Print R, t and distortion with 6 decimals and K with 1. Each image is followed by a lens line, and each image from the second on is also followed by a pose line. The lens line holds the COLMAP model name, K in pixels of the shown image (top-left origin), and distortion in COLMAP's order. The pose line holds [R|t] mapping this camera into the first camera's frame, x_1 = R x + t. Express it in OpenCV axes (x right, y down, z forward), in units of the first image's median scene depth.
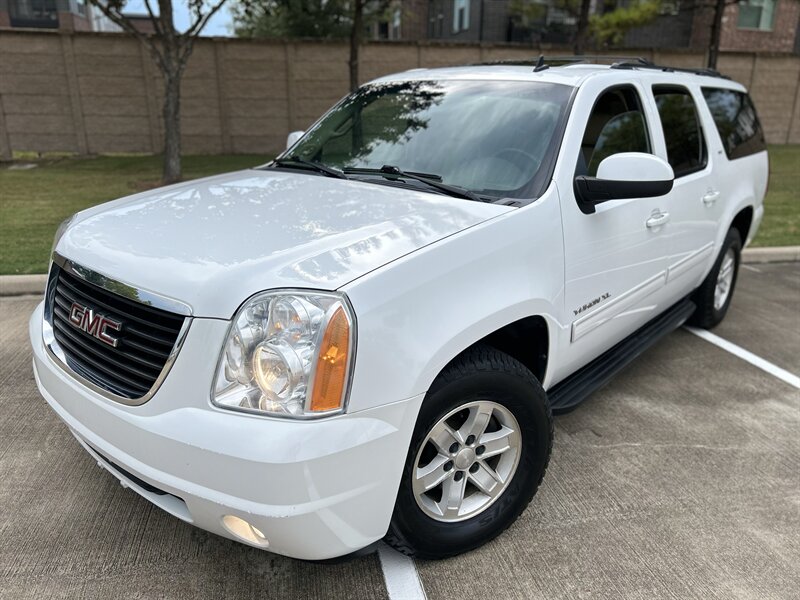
lens RADIAL K [[602.8, 0, 408.4], [0, 602.8, 300.7], [0, 0, 1]] dist [0.038673, -0.050702]
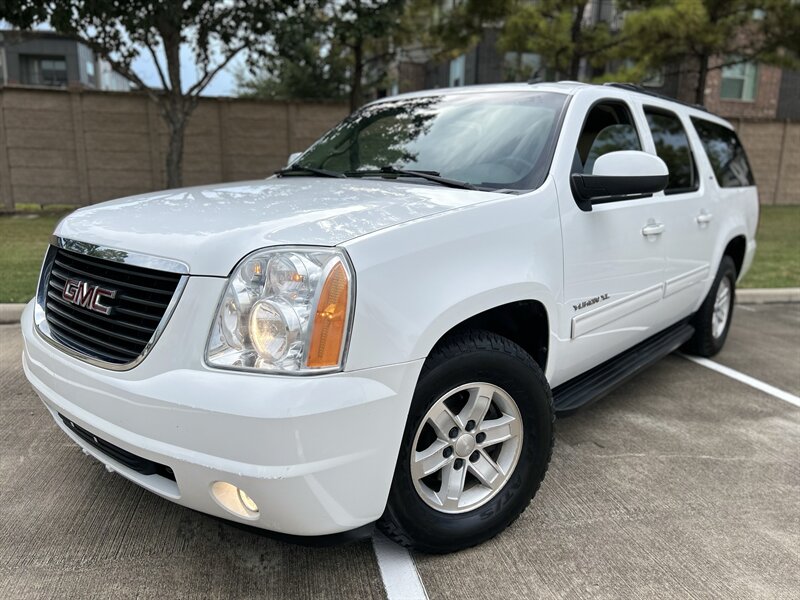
lens RADIAL K [[602.8, 0, 408.4], [0, 602.8, 300.7], [0, 0, 1]] dist [0.038673, -0.050702]
pose [[0.999964, 0.005275, 0.006655, -0.003805], [-0.004541, 0.994362, -0.105937, 0.117161], [-0.007176, 0.105903, 0.994351, 0.014044]]
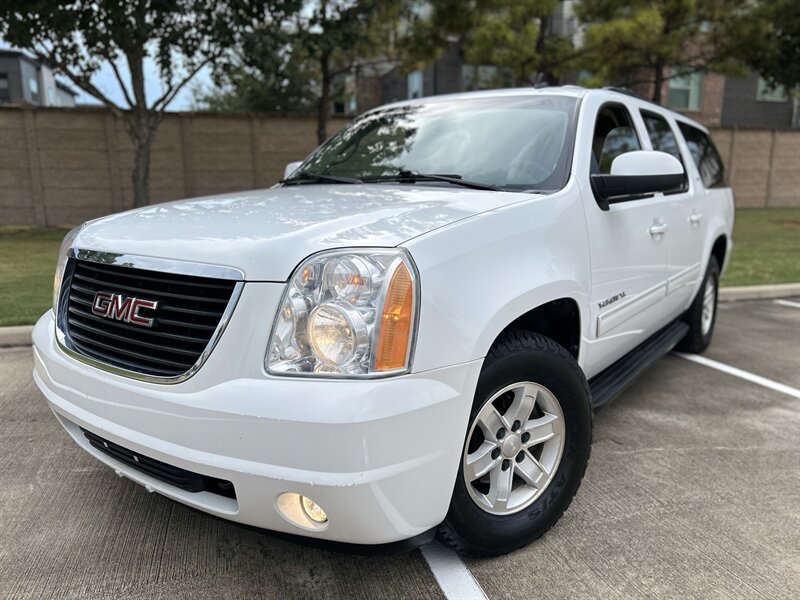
lens RADIAL K [[602.5, 0, 412.4], [0, 602.5, 304.6], [0, 0, 1]] dist [0.036814, -0.047129]
pose [[0.996543, -0.030005, 0.077471, -0.114719], [0.039155, 0.992069, -0.119437, 0.128402], [-0.073273, 0.122058, 0.989815, 0.027965]]
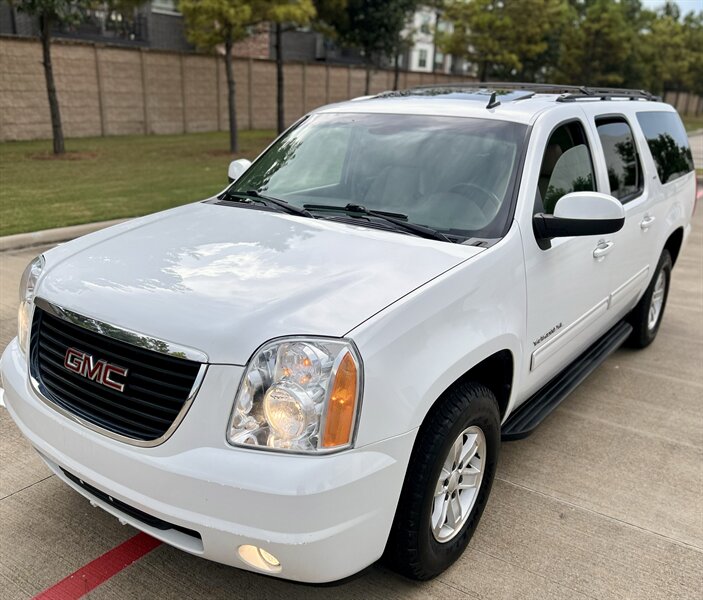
lens RADIAL K [[651.0, 0, 354.0], [0, 651.0, 331.0], [0, 0, 1]] dist [0.036560, -0.010071]
pose [[0.997345, -0.021195, 0.069674, -0.121027], [0.019454, 0.999484, 0.025572, -0.038376], [-0.070180, -0.024149, 0.997242, -0.119921]]
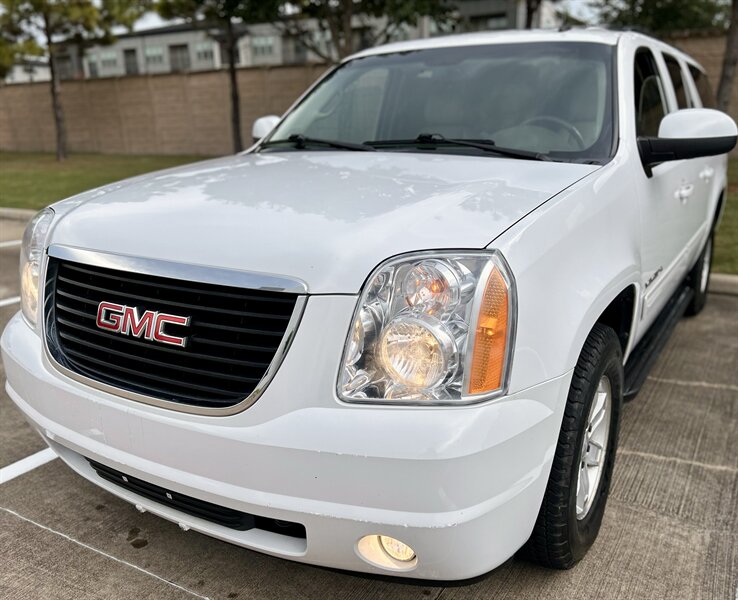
lens RADIAL K [[651.8, 0, 401.8], [0, 651.8, 323.9], [0, 0, 1]] dist [0.012854, -0.002229]
pose [[0.983758, -0.077259, 0.162024, -0.257489], [0.079180, 0.996846, -0.005421, 0.054950], [-0.161094, 0.018162, 0.986772, 0.087292]]
